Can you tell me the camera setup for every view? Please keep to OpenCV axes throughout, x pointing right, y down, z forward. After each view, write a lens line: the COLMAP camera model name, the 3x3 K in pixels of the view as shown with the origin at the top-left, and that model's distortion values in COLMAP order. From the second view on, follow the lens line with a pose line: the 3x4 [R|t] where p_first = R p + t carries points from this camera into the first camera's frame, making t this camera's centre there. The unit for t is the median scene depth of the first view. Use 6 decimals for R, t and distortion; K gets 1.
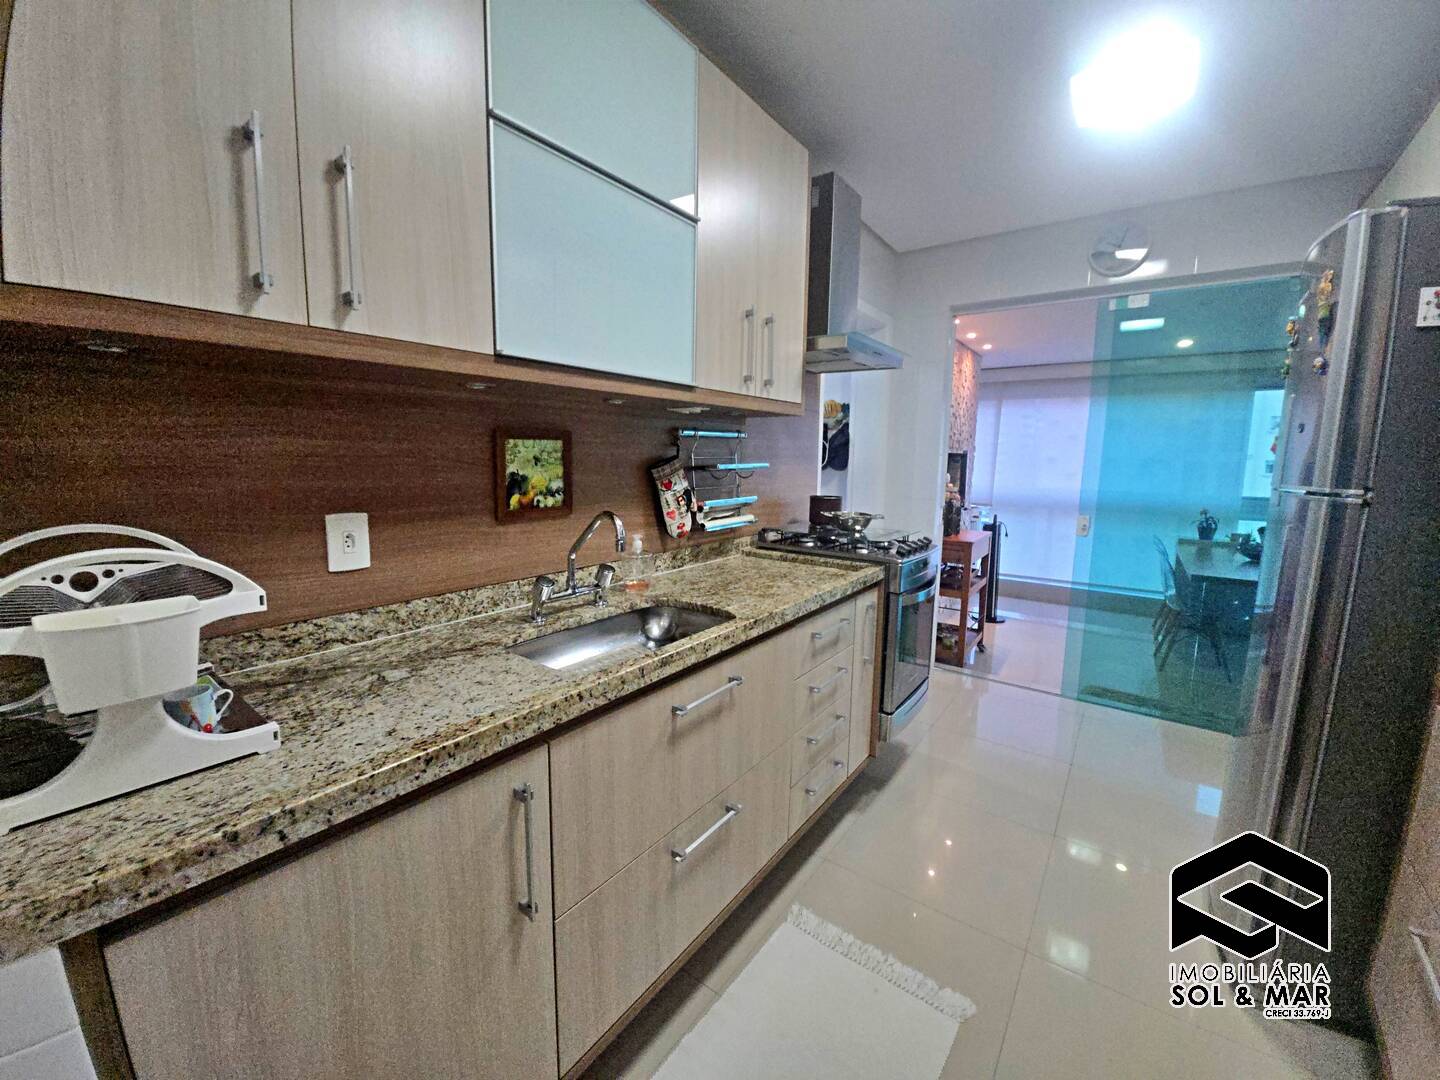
lens RADIAL K [[570.7, 0, 720.1], [0, 570.7, 532.0], [0, 0, 1]] dist [-0.004043, -0.008709]
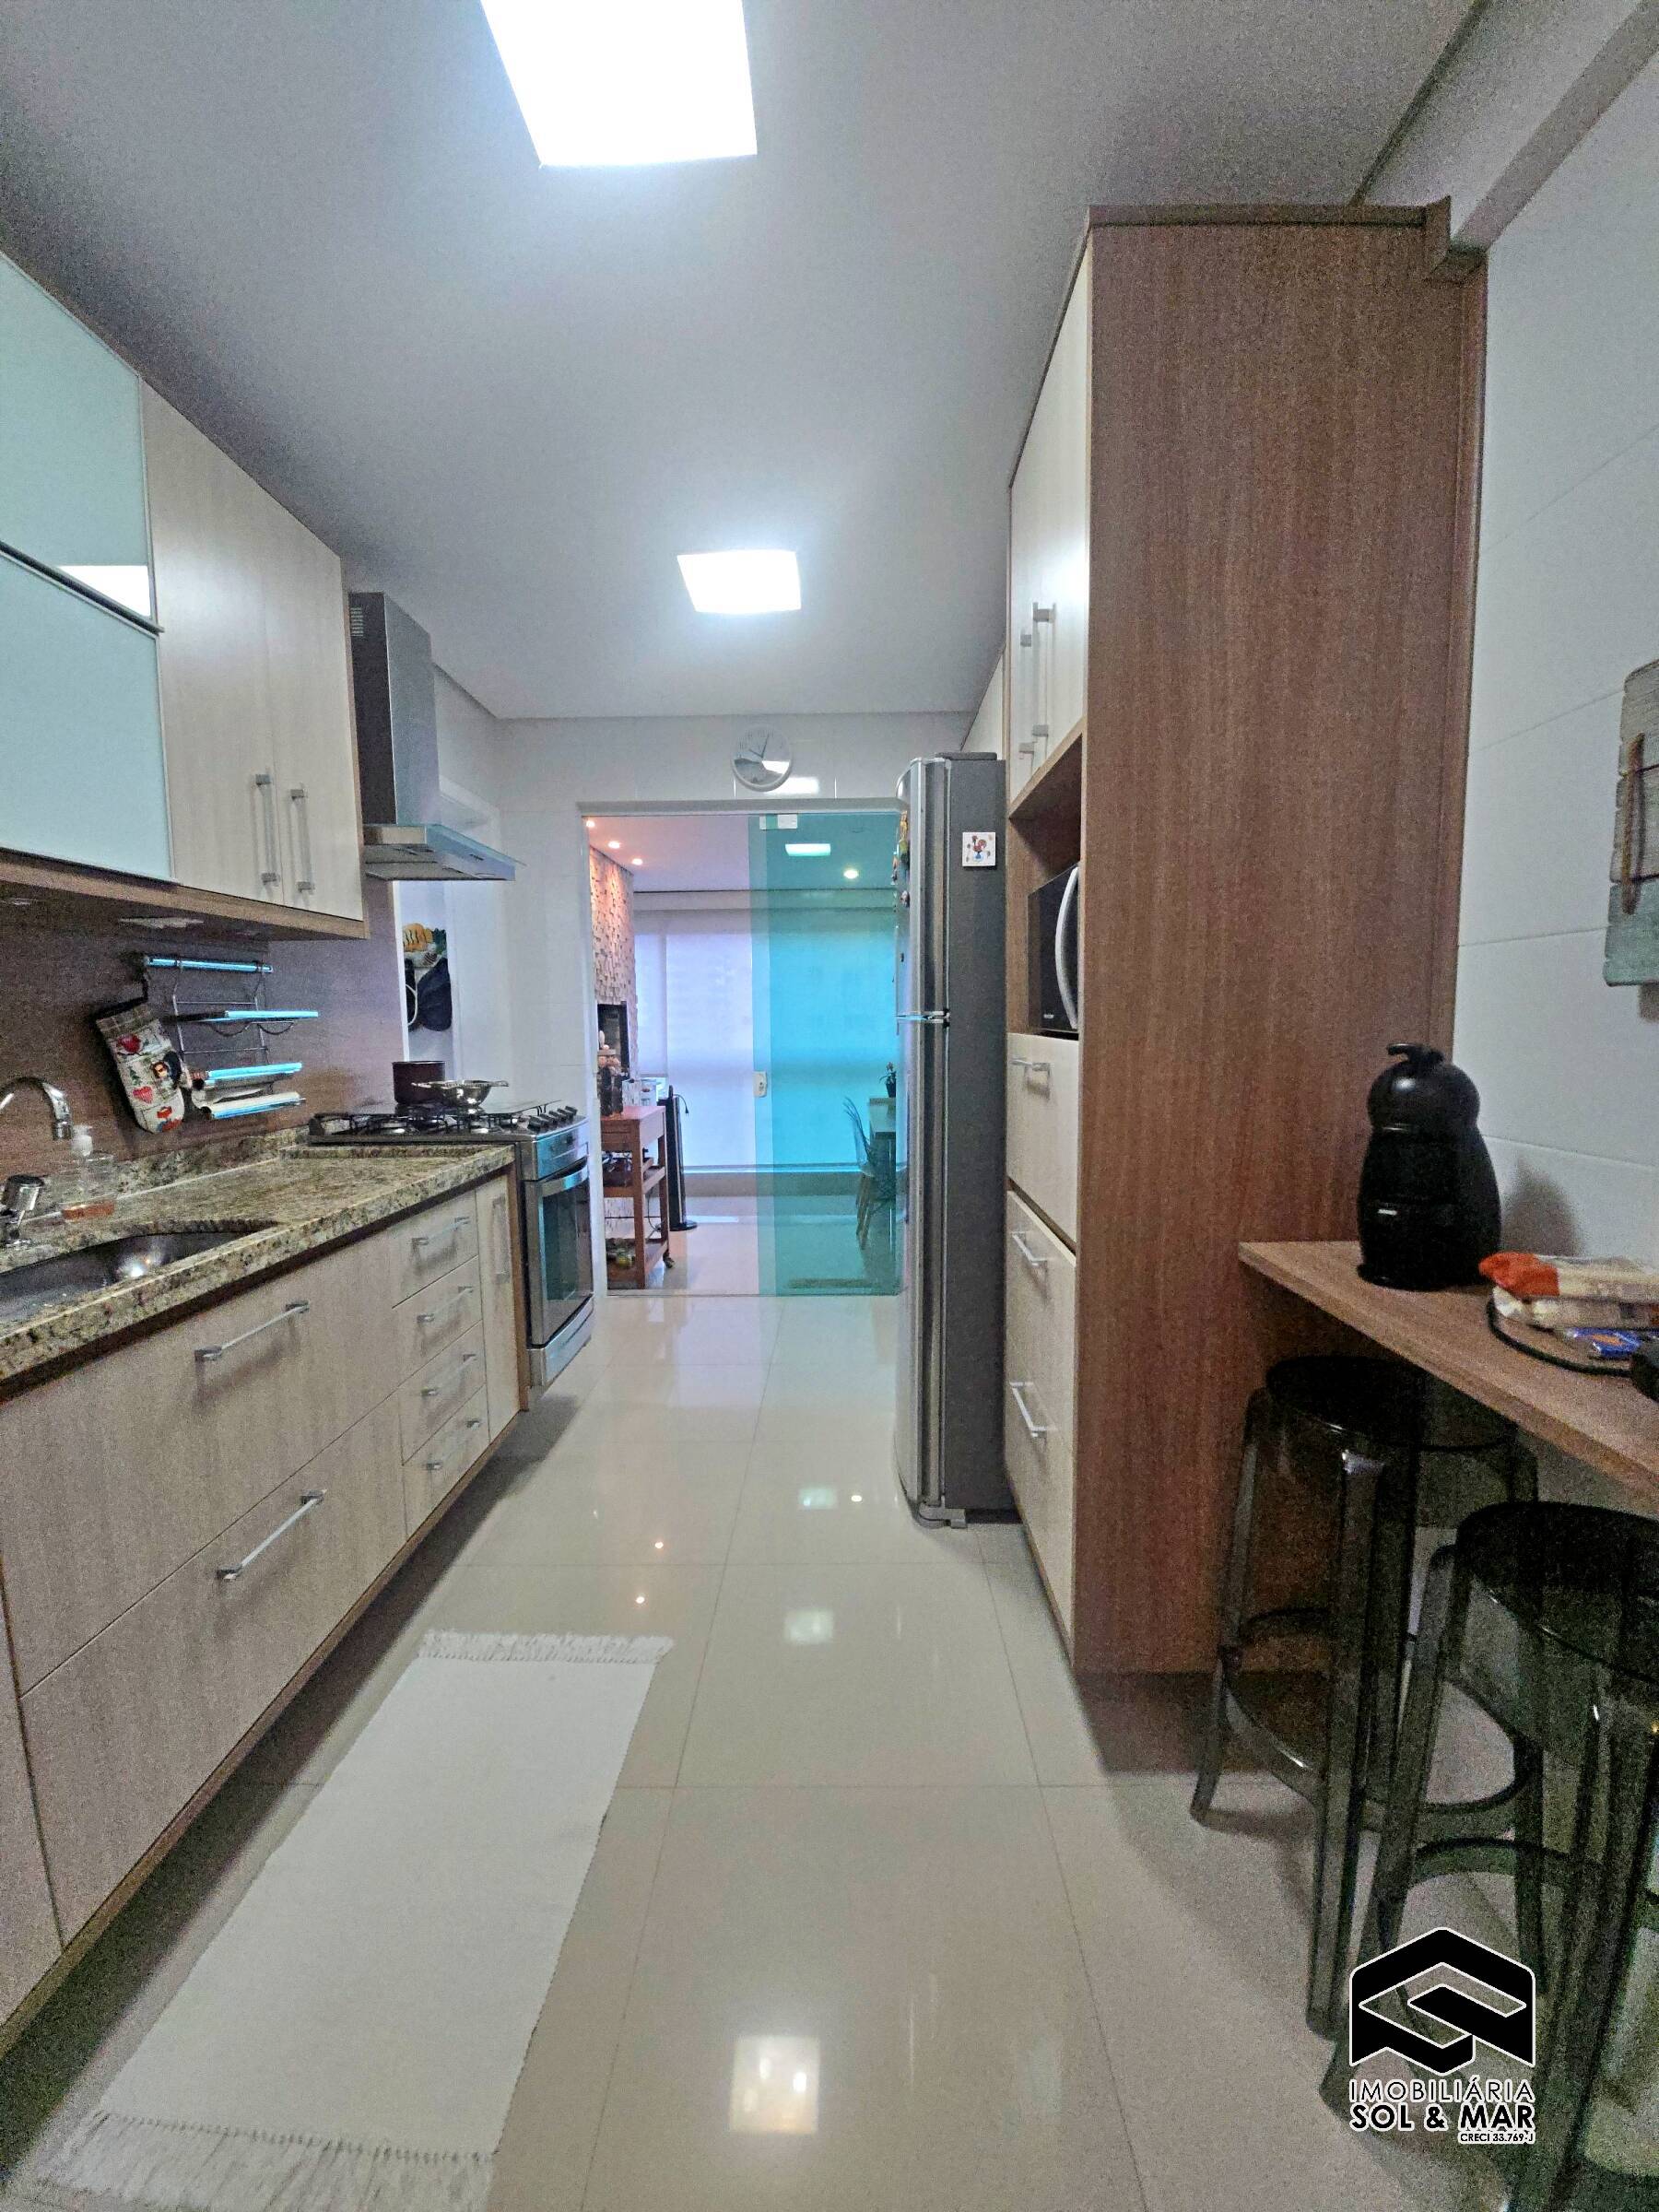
lens RADIAL K [[876.6, 0, 837.1], [0, 876.6, 1110.7], [0, 0, 1]] dist [-0.004043, -0.008709]
pose [[0.810966, -0.084327, 0.578984, -0.022739], [0.101644, 0.994818, 0.002521, 0.054522], [-0.576197, 0.056806, 0.815335, -0.162828]]
